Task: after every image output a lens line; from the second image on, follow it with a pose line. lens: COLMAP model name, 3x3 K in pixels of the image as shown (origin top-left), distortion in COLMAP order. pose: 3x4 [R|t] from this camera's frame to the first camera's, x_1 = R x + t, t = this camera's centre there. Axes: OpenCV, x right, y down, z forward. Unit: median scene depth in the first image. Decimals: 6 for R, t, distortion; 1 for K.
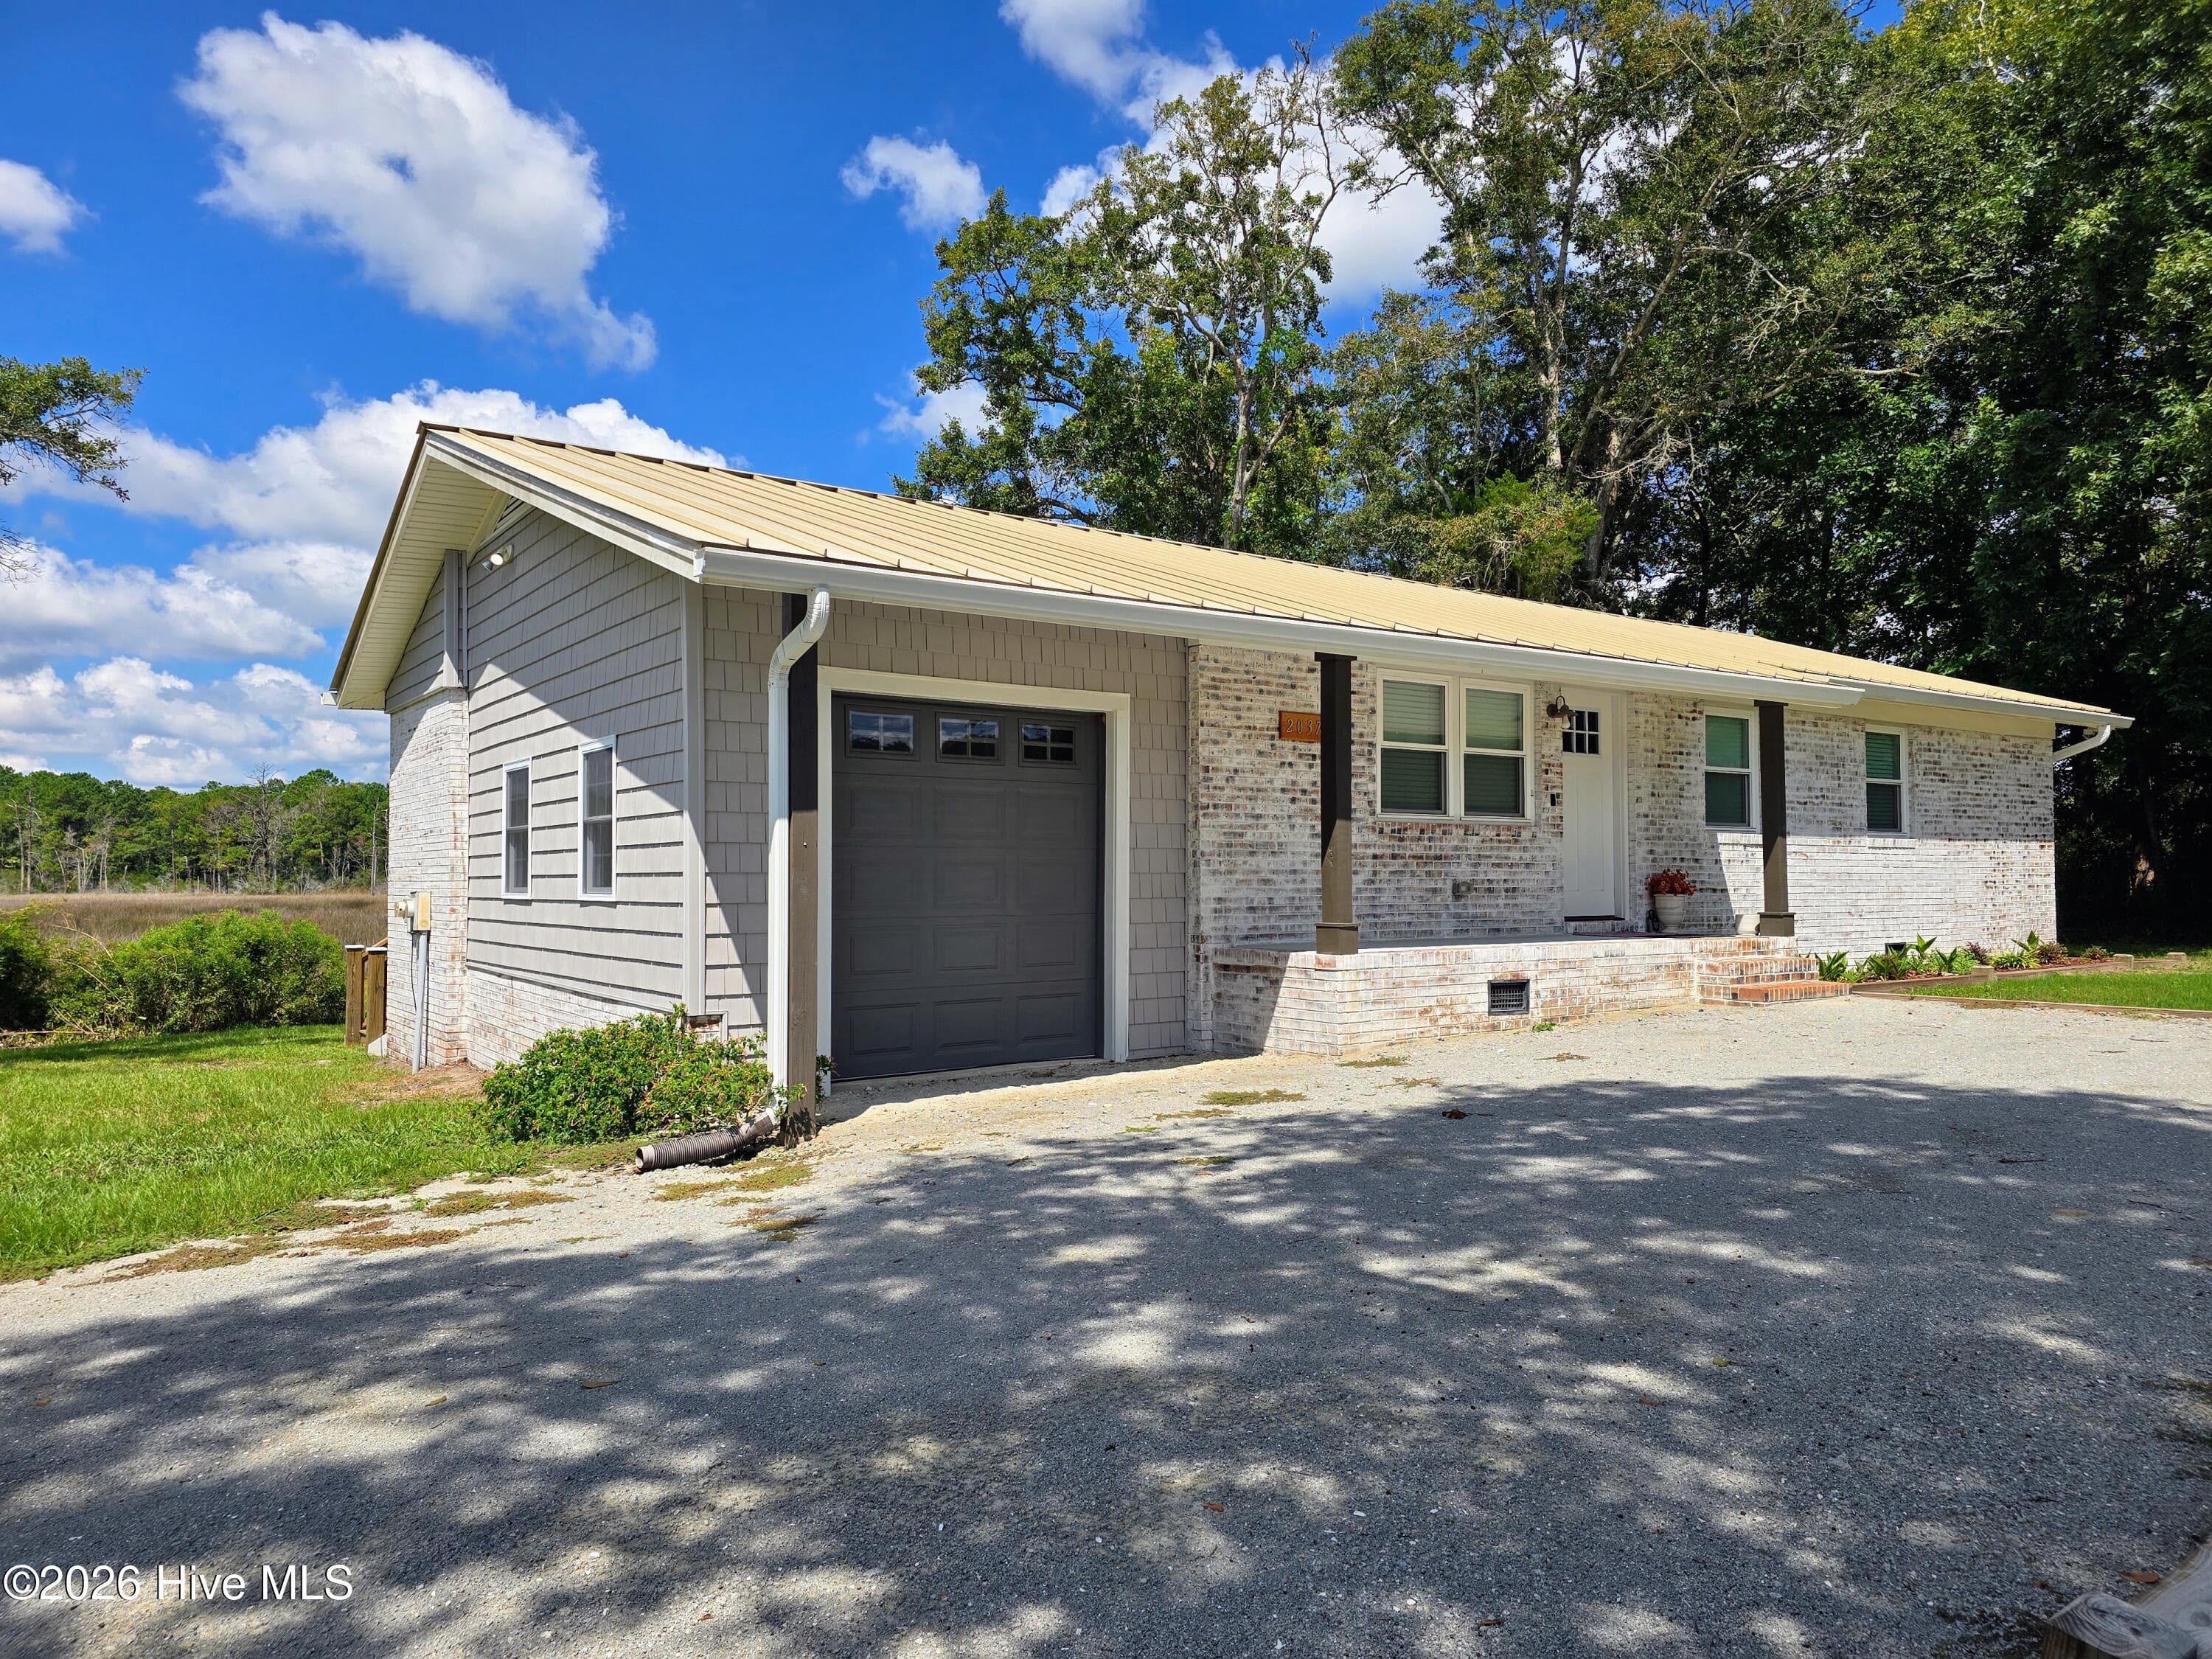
lens RADIAL K [[1489.7, 0, 1036.9], [0, 1489.7, 827.6], [0, 0, 1]] dist [-0.001164, -0.000128]
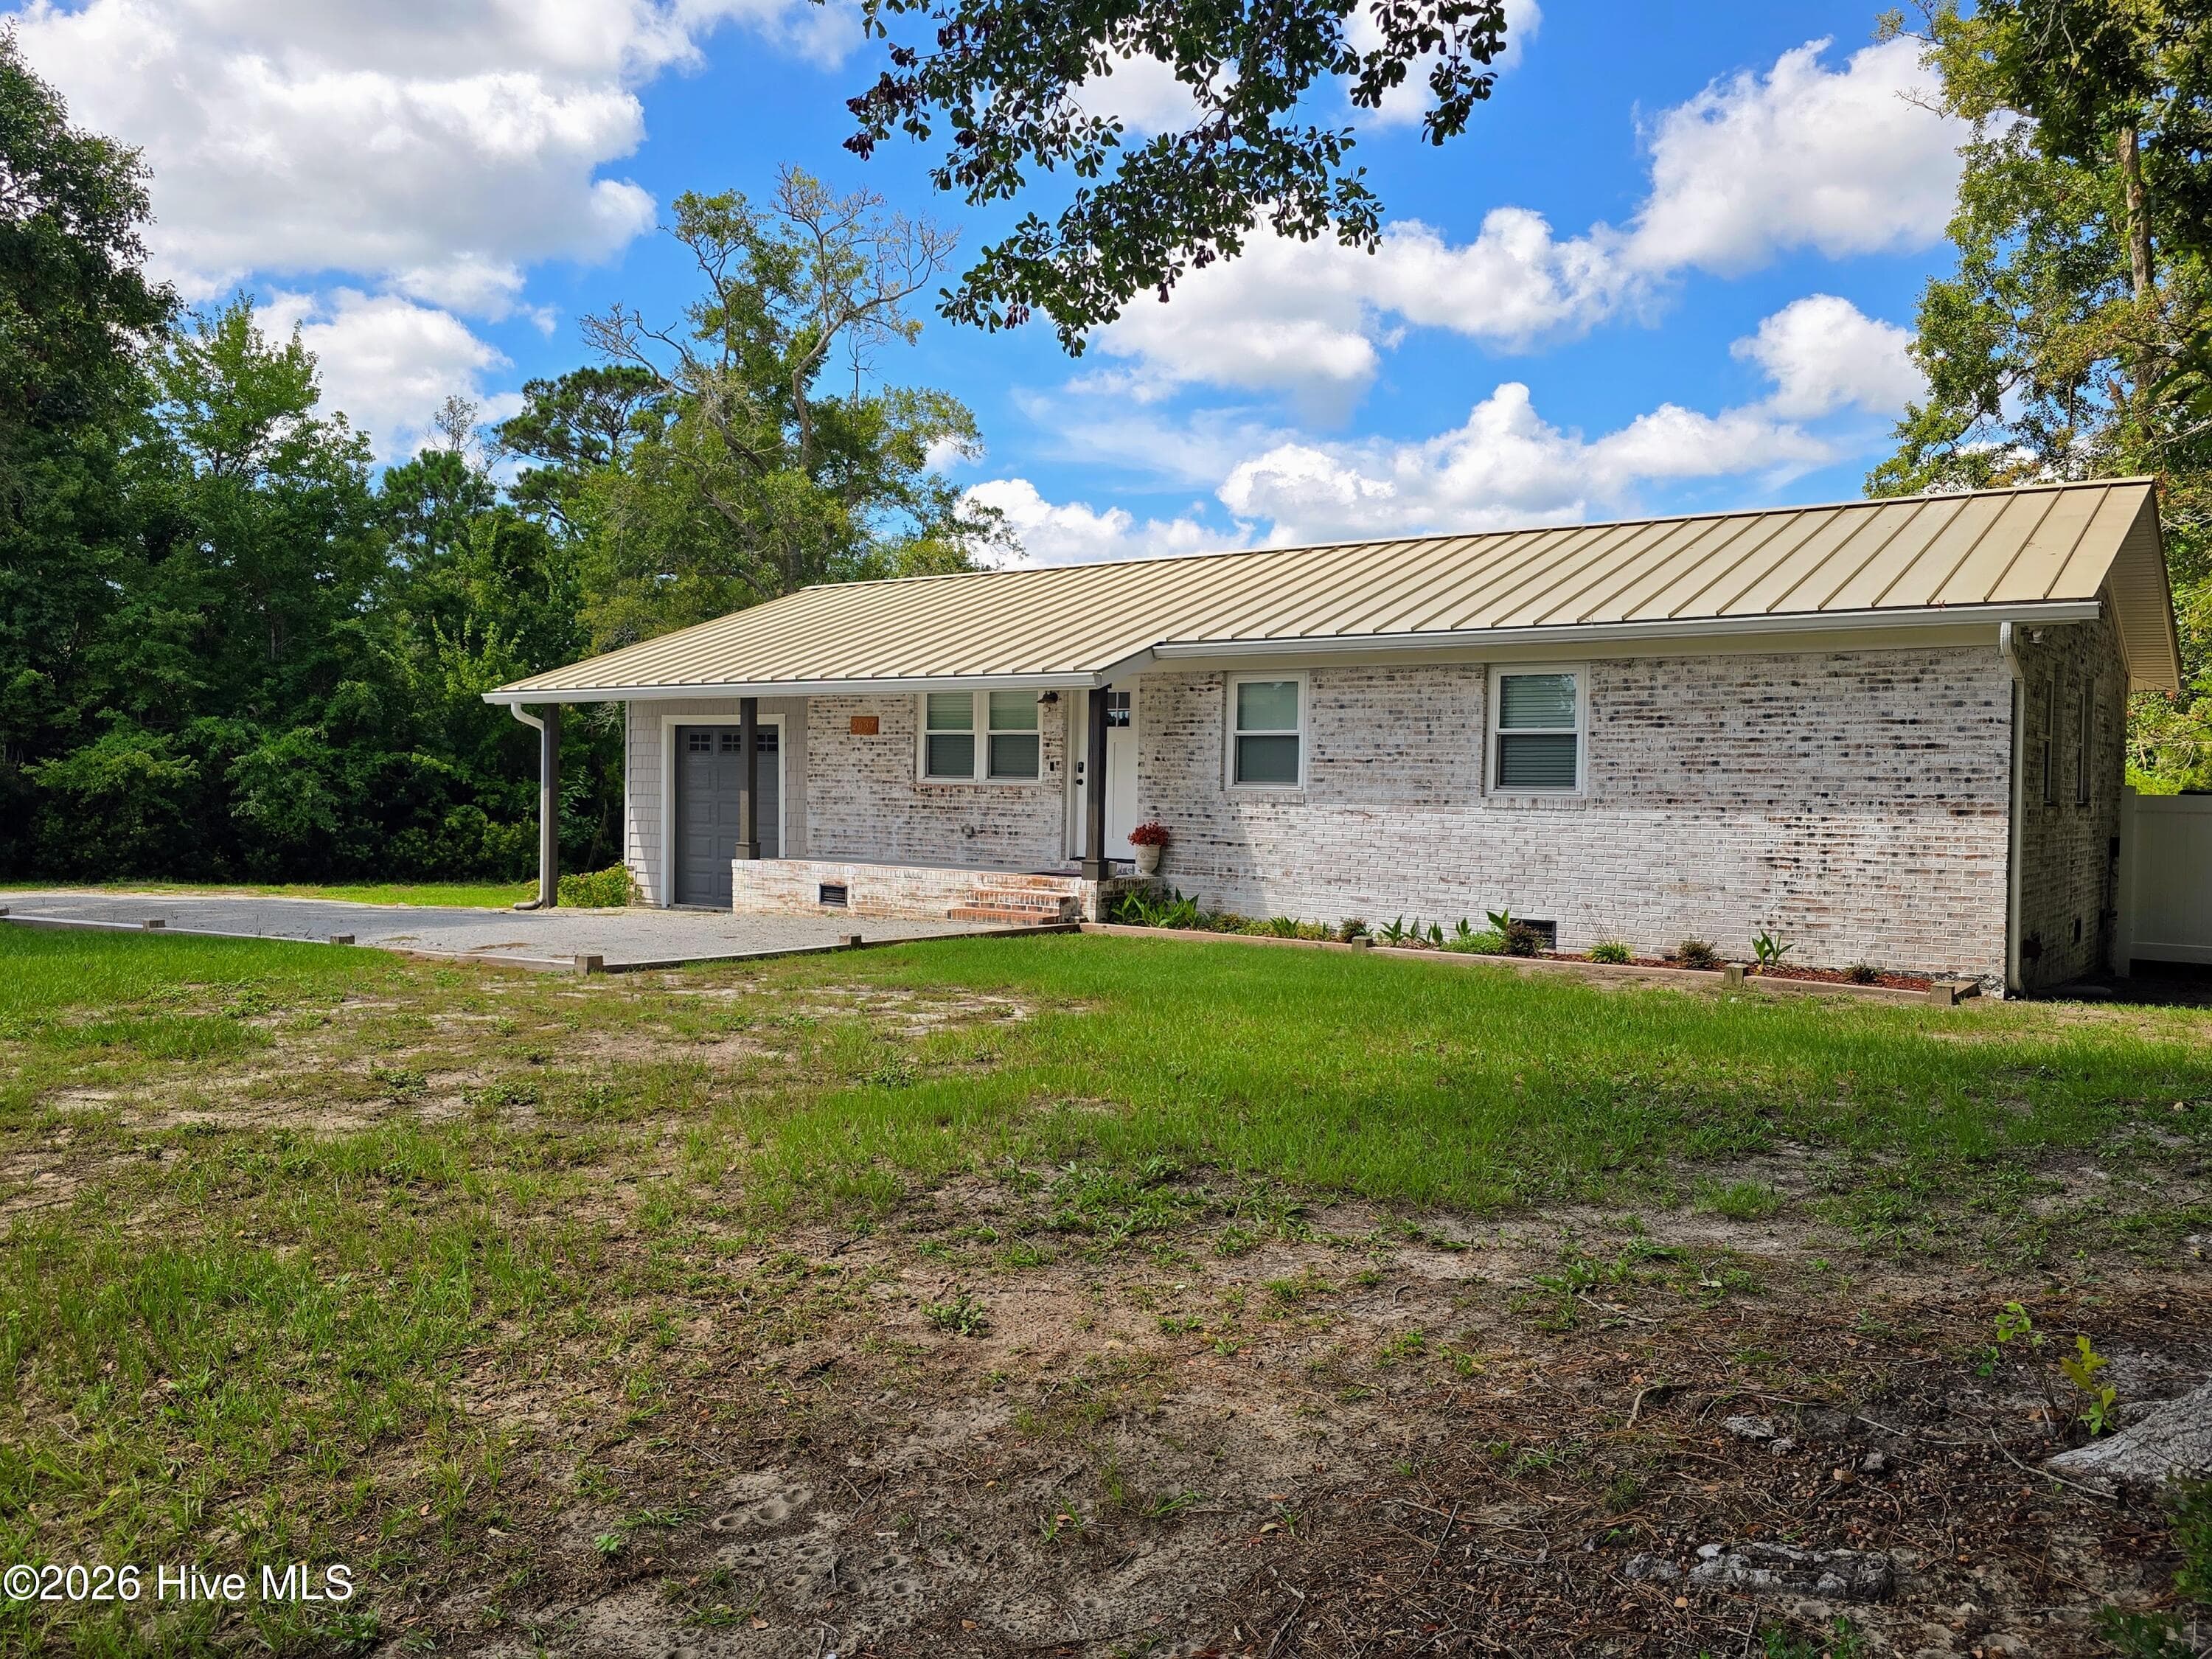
lens RADIAL K [[1577.2, 0, 1148.6], [0, 1577.2, 836.9], [0, 0, 1]] dist [0.084922, -0.086418]
pose [[0.385908, 0.035856, -0.921840, 1.879883], [0.009527, 0.999036, 0.042847, -0.016907], [0.922488, -0.025318, 0.385194, 0.621042]]
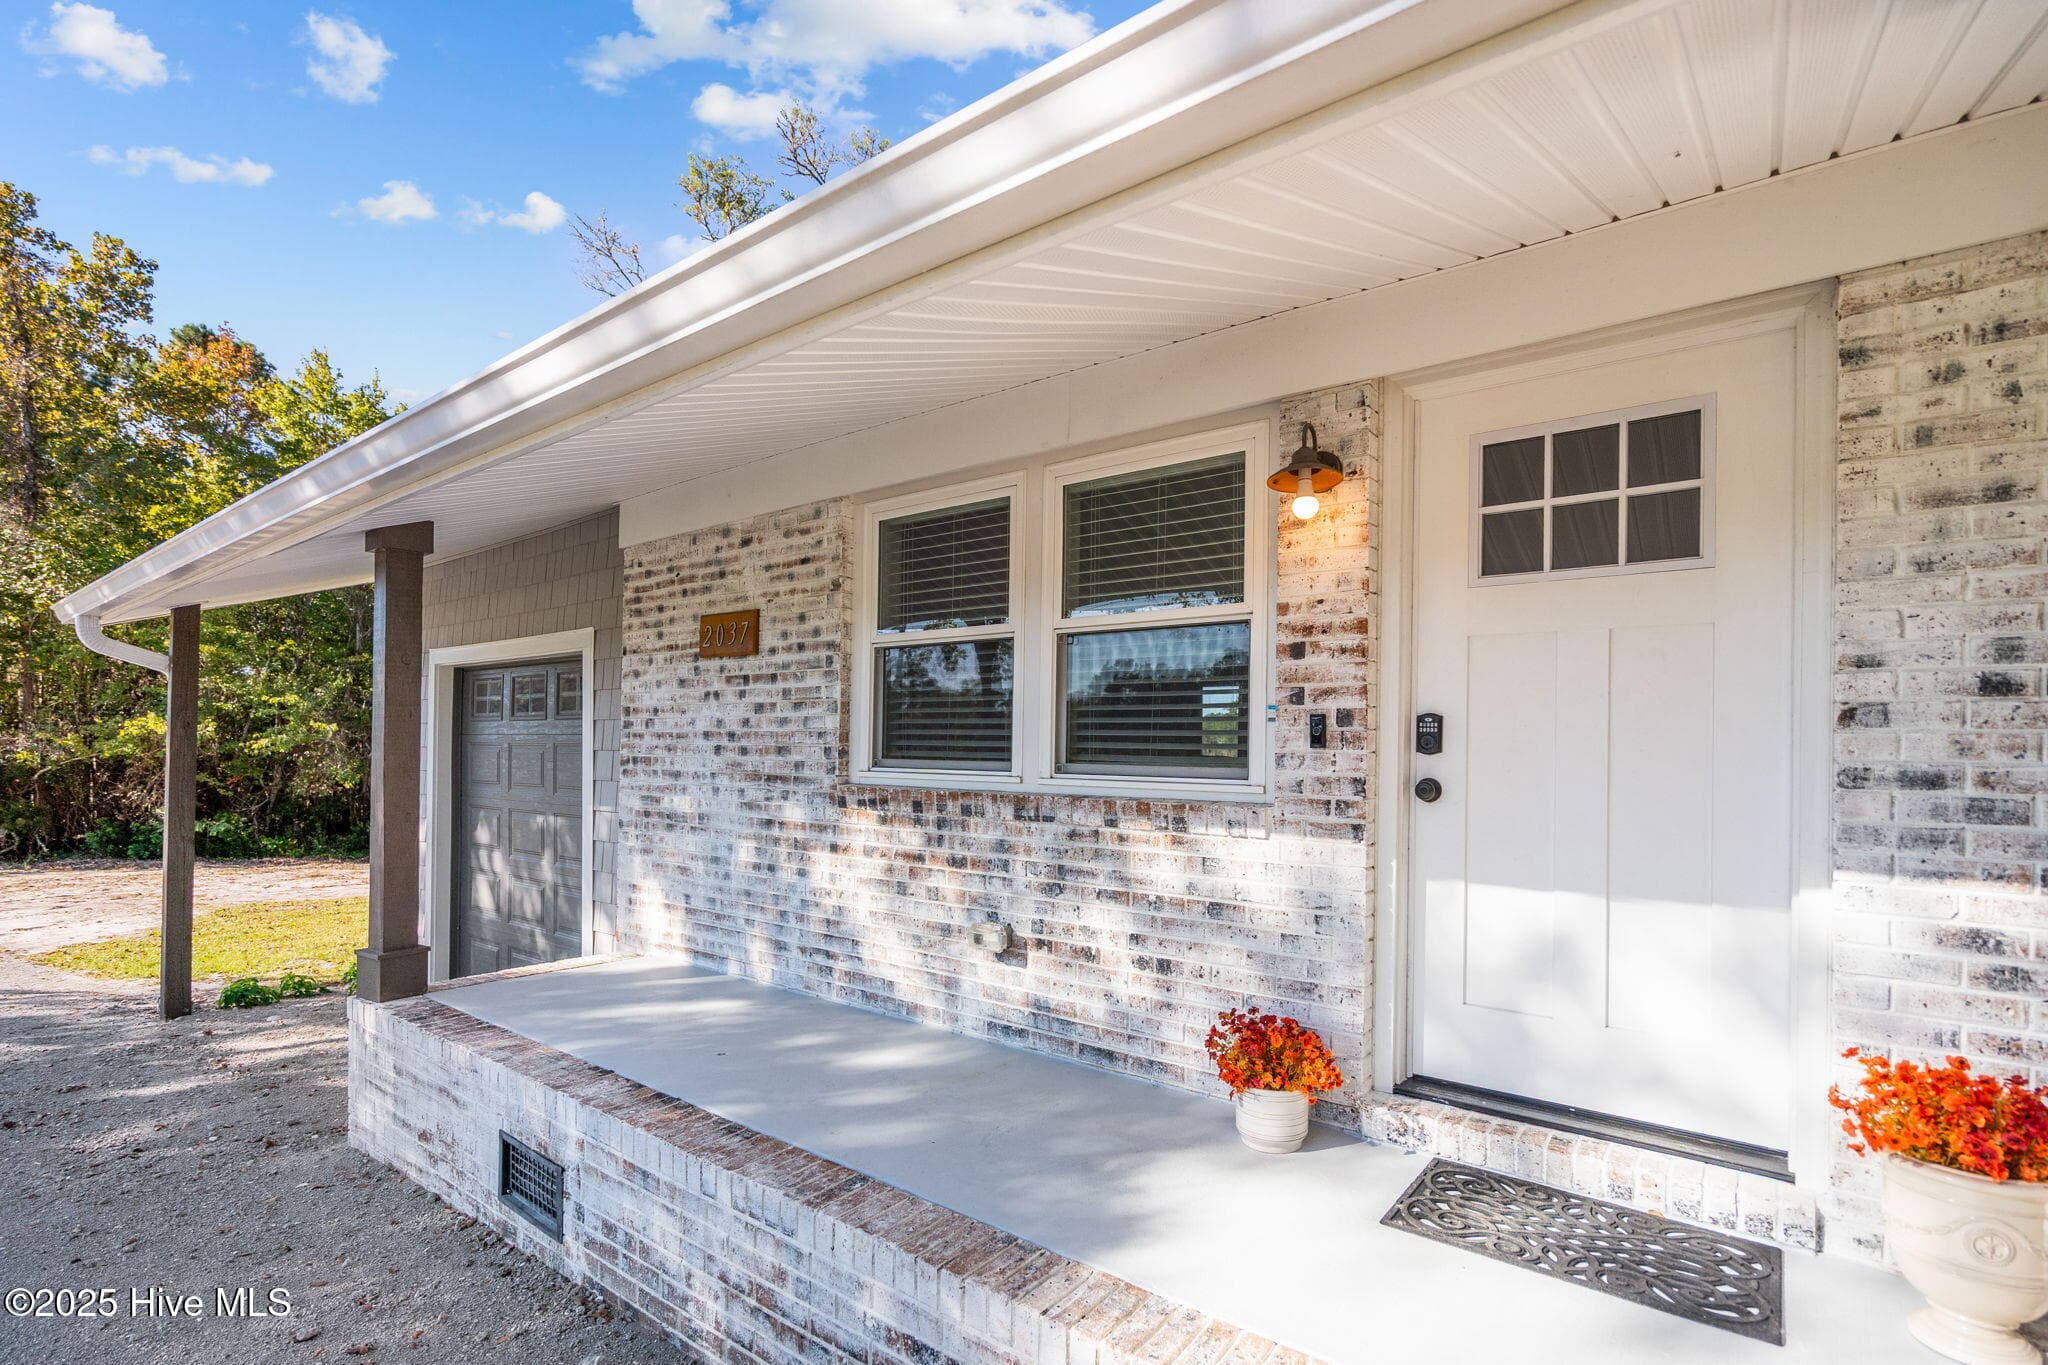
lens RADIAL K [[949.7, 0, 1021.8], [0, 949.7, 740.3], [0, 0, 1]] dist [-0.002079, -0.000382]
pose [[0.329903, -0.009099, -0.943971, 0.604199], [0.013812, 0.999893, -0.004811, -0.018552], [0.943914, -0.011451, 0.329993, 0.983587]]
